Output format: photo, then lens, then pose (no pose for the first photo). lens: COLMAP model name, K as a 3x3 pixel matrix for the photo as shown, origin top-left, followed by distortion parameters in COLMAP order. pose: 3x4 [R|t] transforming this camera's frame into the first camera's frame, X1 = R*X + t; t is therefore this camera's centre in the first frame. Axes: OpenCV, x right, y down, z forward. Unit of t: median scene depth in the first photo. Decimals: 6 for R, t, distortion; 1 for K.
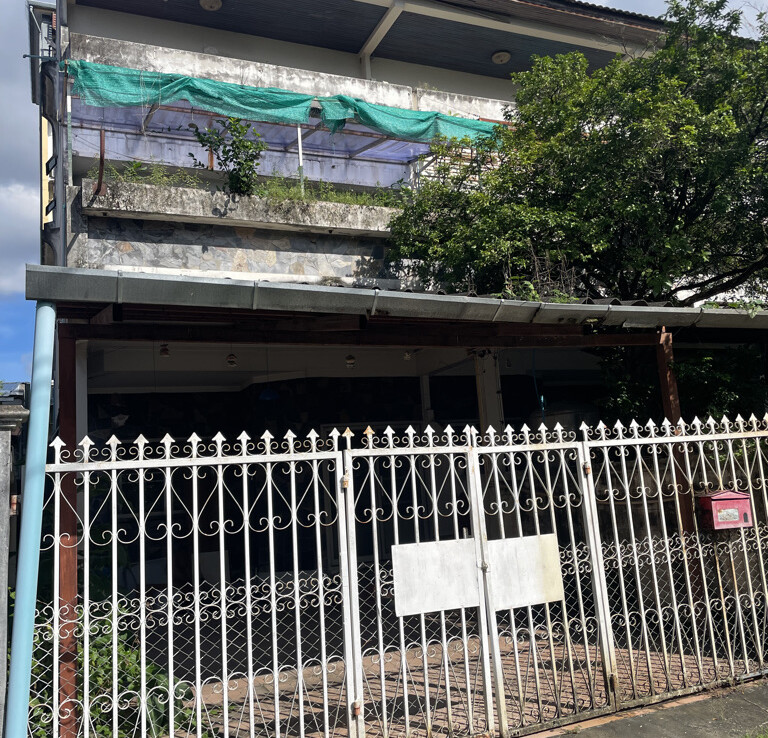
lens RADIAL K [[780.4, 0, 384.4], [0, 780.4, 367.4], [0, 0, 1]] dist [0.036043, 0.000000]
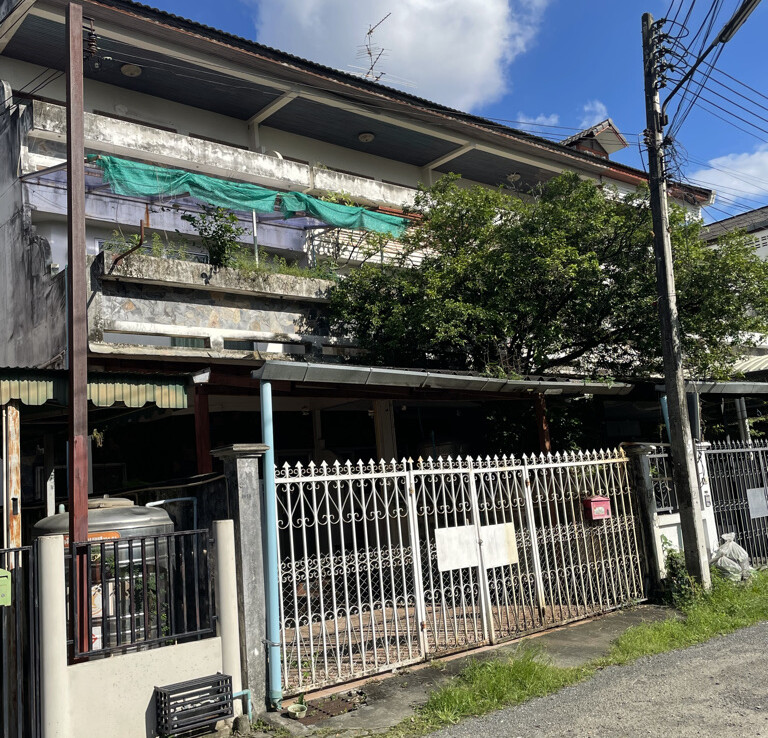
lens RADIAL K [[821.8, 0, 384.0], [0, 821.8, 366.7], [0, 0, 1]] dist [0.053489, 0.000000]
pose [[0.957701, 0.033233, 0.285841, -0.497656], [-0.025472, 0.999200, -0.030828, -0.047501], [-0.286637, 0.022243, 0.957781, -0.528216]]
